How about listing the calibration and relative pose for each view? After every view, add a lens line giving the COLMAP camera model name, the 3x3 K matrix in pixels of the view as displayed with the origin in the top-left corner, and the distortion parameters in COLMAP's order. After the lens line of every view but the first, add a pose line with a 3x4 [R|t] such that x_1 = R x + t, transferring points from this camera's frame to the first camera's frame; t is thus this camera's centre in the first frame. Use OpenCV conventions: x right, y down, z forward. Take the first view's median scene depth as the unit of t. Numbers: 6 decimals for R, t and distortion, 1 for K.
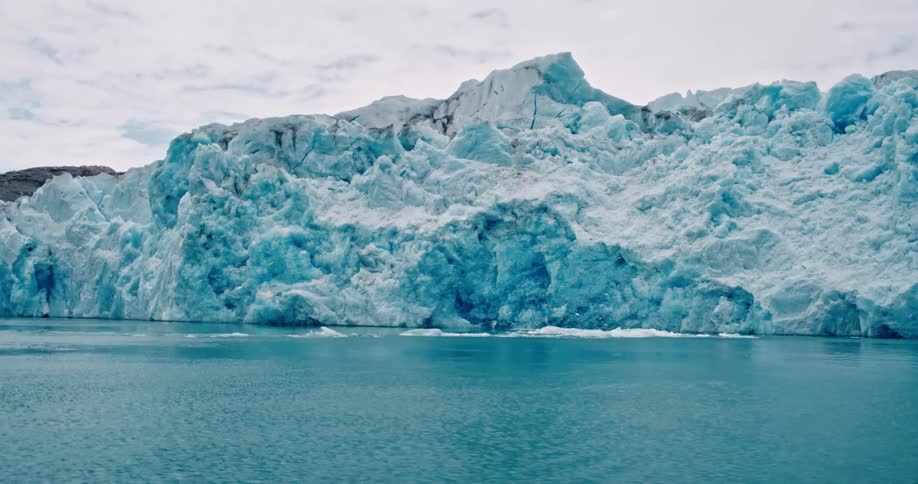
lens RADIAL K [[1061.3, 0, 459.0], [0, 1061.3, 242.0], [0, 0, 1]] dist [-0.067158, 0.023308]
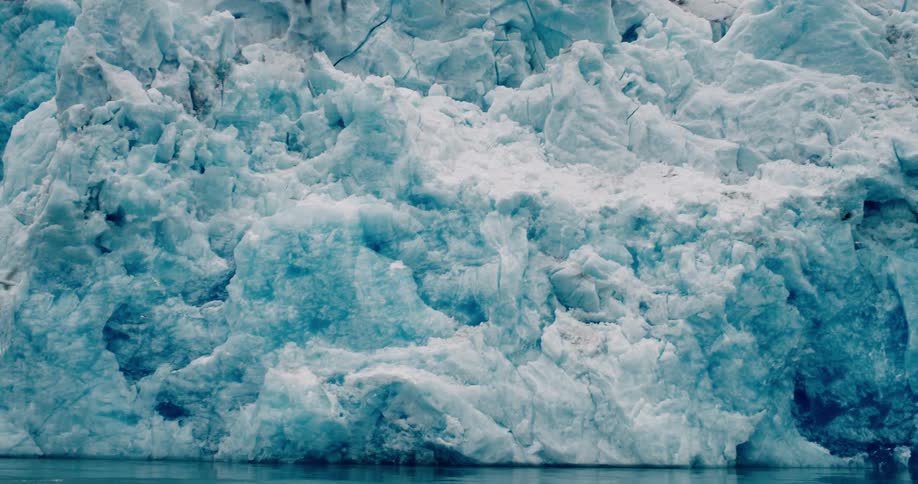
lens RADIAL K [[1061.3, 0, 459.0], [0, 1061.3, 242.0], [0, 0, 1]] dist [-0.067158, 0.023308]
pose [[0.952067, 0.048761, 0.301978, -0.239205], [-0.017102, 0.994154, -0.106610, 0.040777], [-0.305411, 0.096336, 0.947335, 0.640642]]
